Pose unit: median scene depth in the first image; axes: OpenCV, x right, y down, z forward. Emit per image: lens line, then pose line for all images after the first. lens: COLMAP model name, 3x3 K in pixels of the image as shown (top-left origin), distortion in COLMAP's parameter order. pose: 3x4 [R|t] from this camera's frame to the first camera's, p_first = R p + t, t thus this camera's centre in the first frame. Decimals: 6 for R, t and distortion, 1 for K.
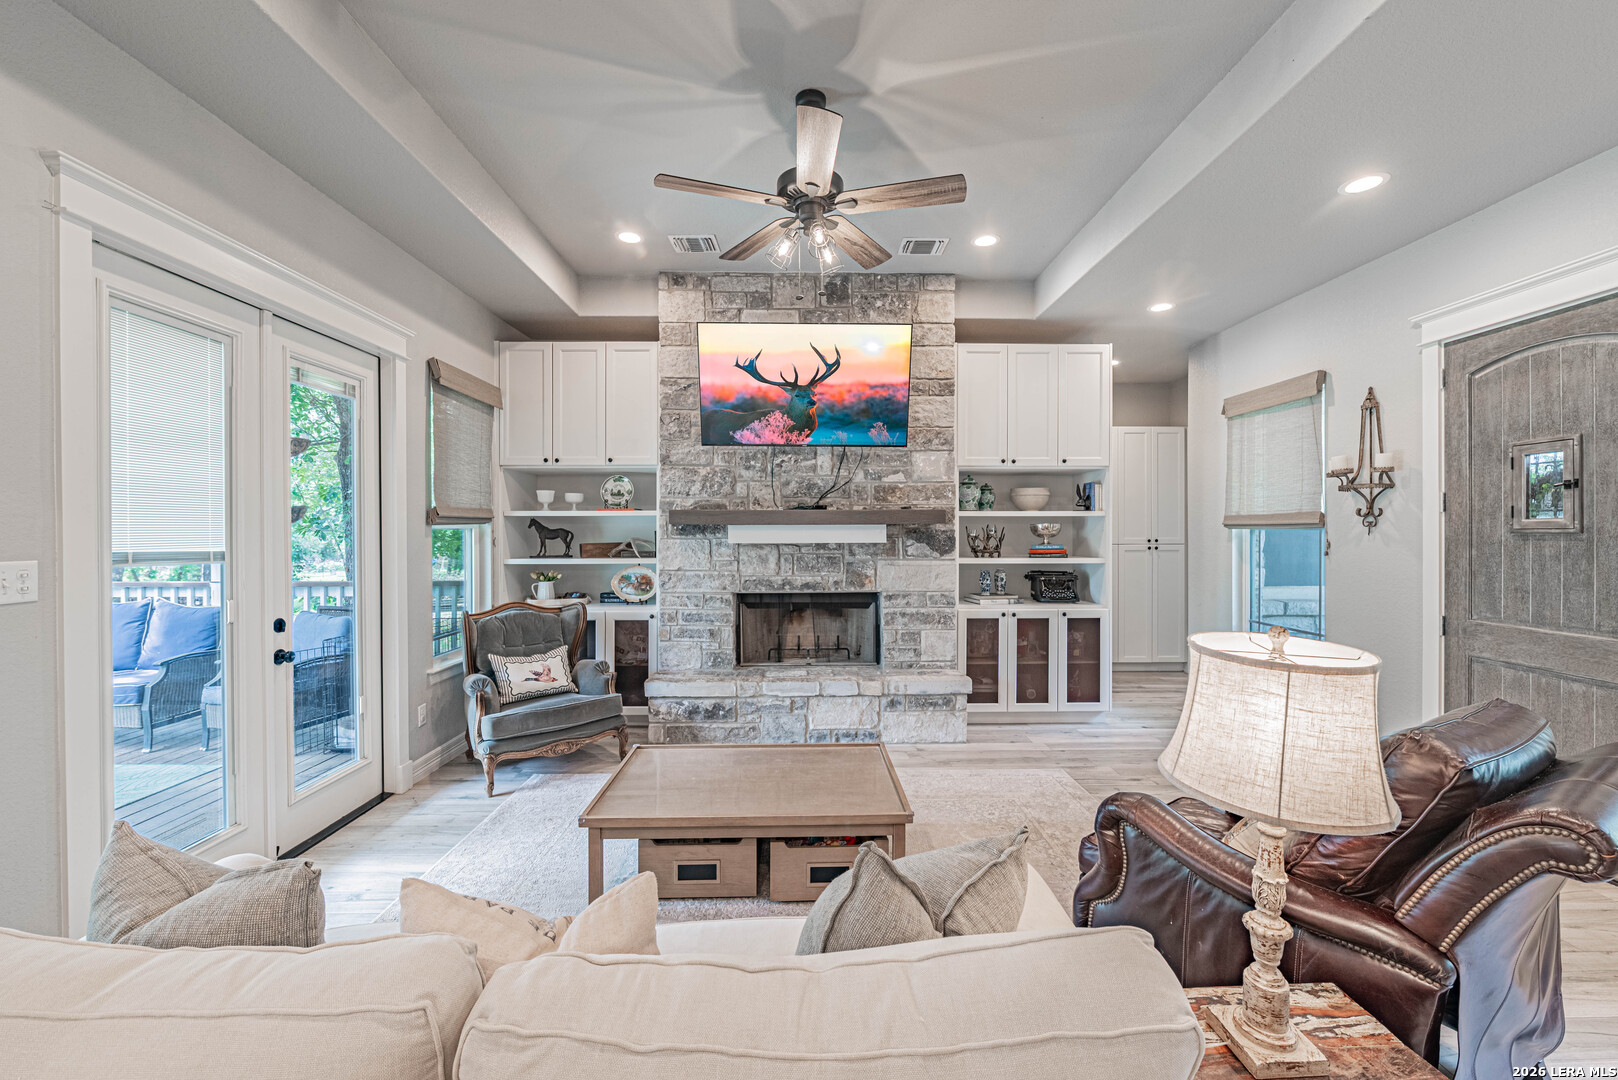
lens RADIAL K [[643.7, 0, 813.9], [0, 643.7, 534.3], [0, 0, 1]] dist [-0.008720, -0.000152]
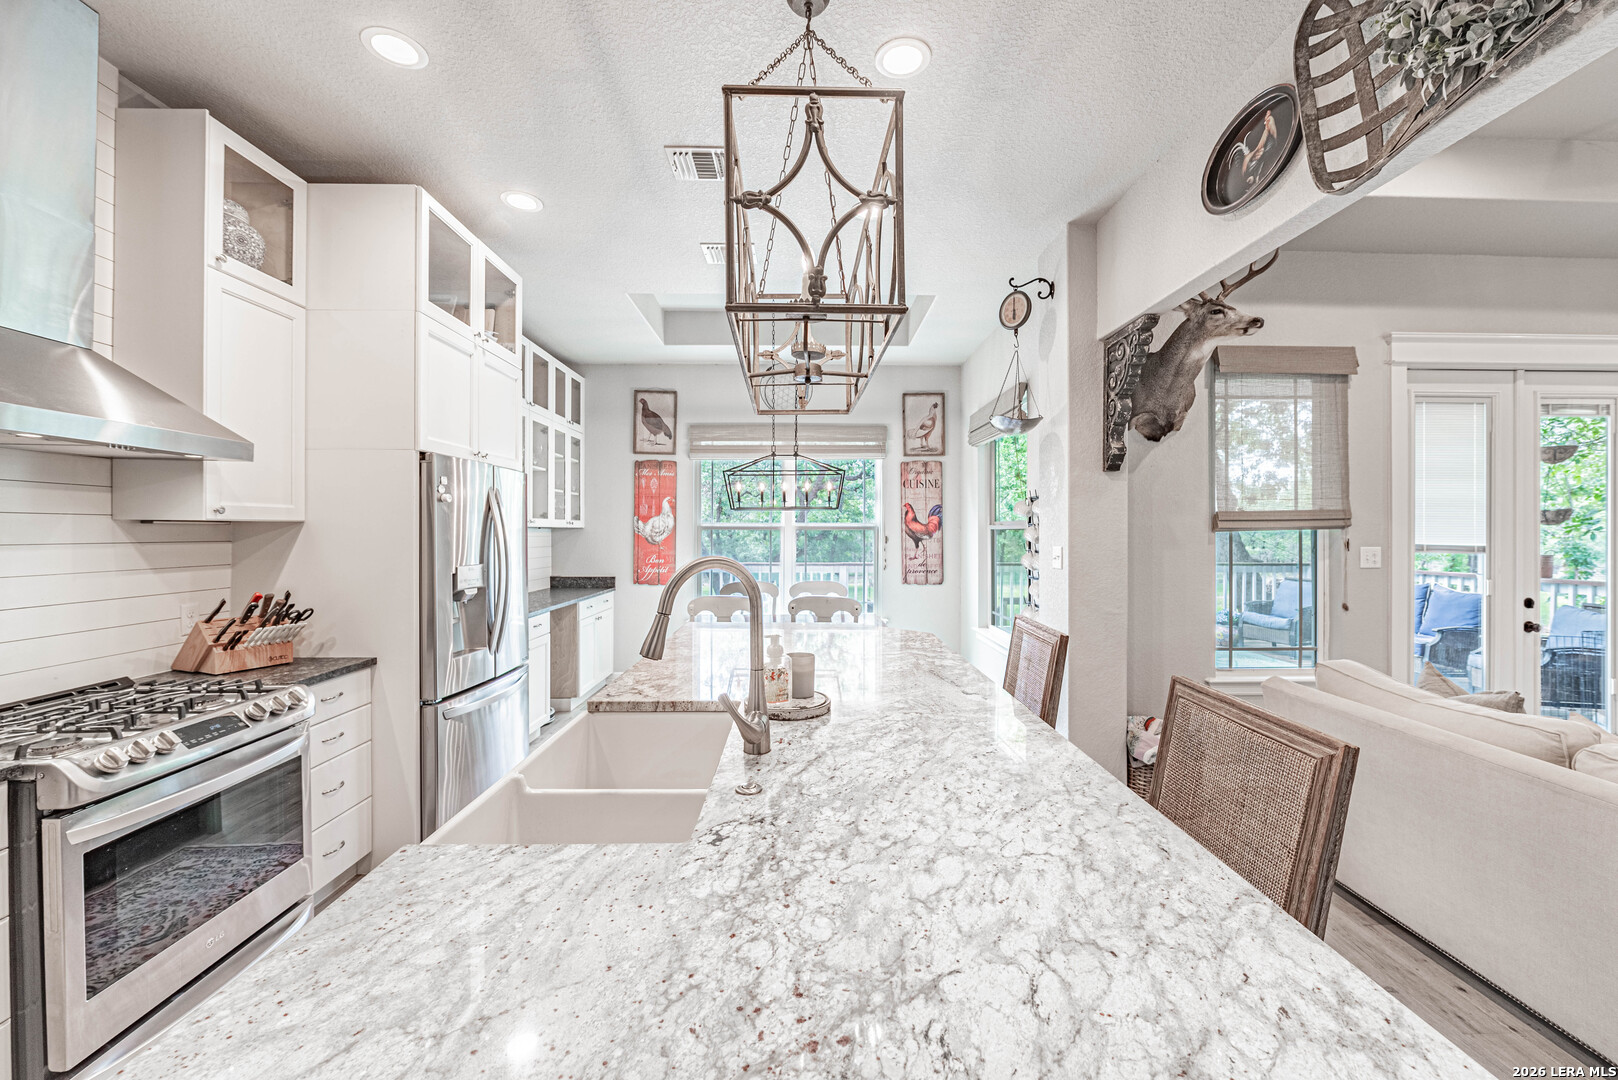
lens RADIAL K [[639.6, 0, 817.5], [0, 639.6, 534.3], [0, 0, 1]] dist [-0.005873, -0.000717]
pose [[0.005731, 0.006552, -0.999962, 0.289486], [-0.005351, 0.999964, 0.006522, -0.000741], [0.999969, 0.005314, 0.005766, -0.297861]]
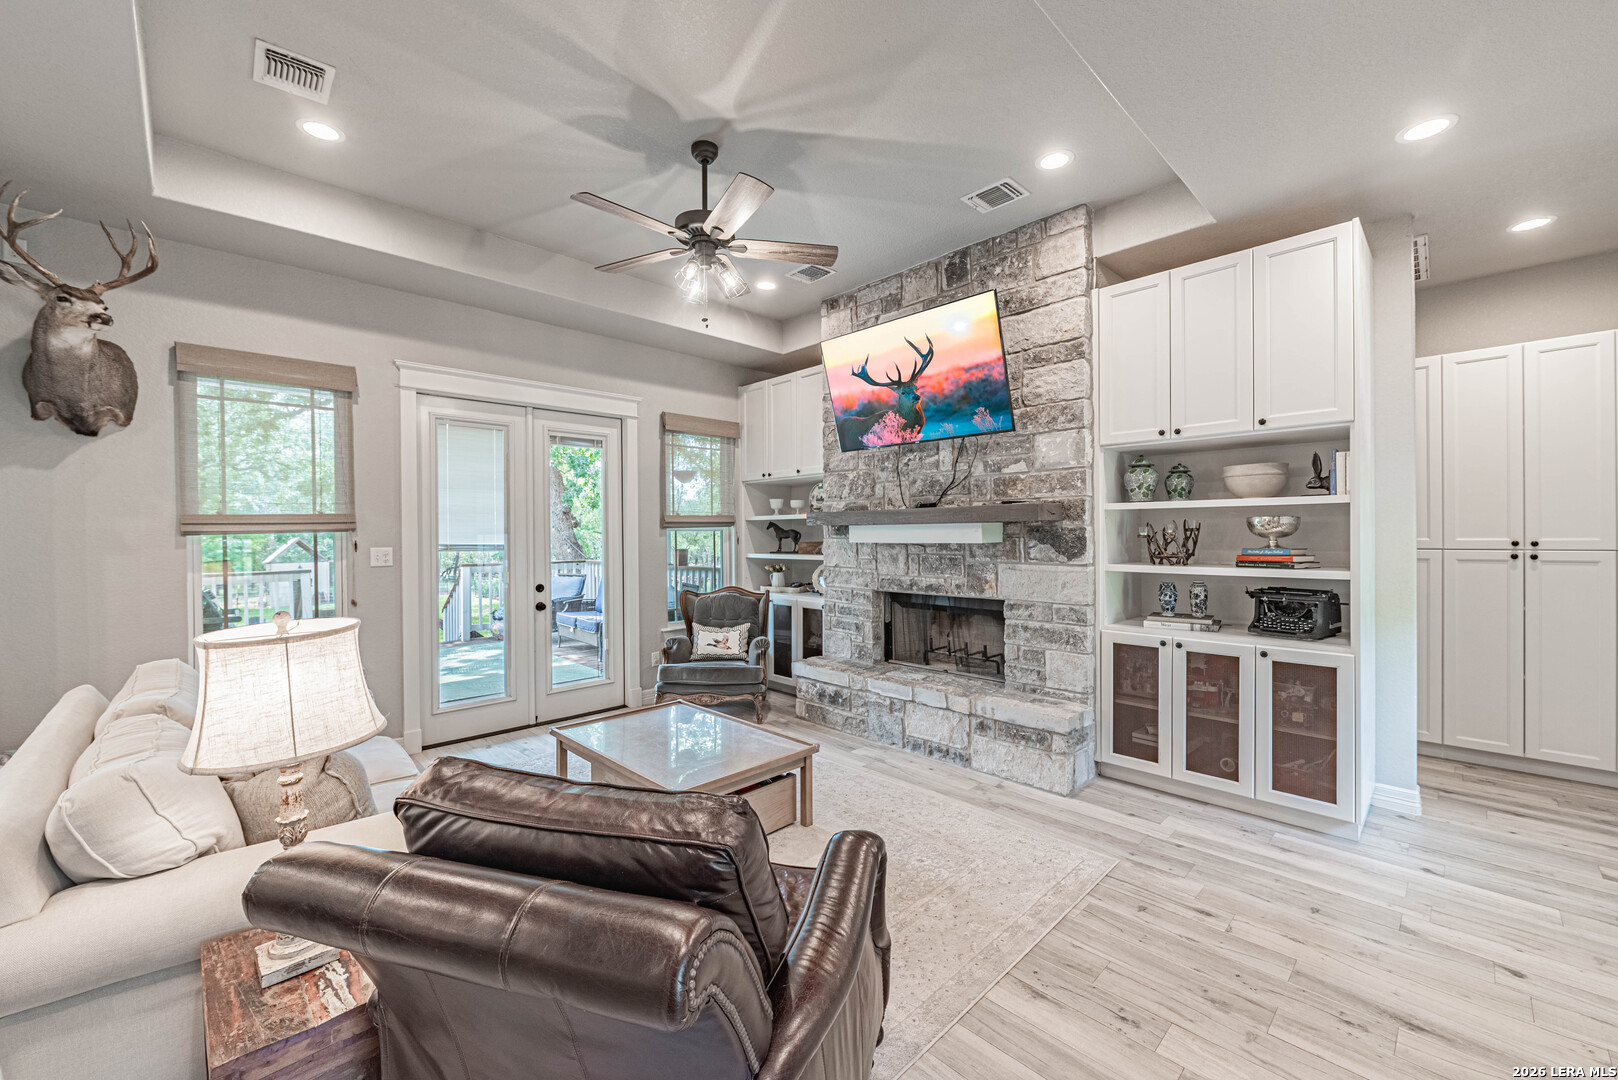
lens RADIAL K [[639.6, 0, 817.5], [0, 639.6, 534.3], [0, 0, 1]] dist [-0.005873, -0.000717]
pose [[0.685203, -0.002029, -0.728350, 0.567849], [0.003598, 0.999993, 0.000599, -0.000593], [0.728344, -0.003031, 0.685205, 0.224598]]
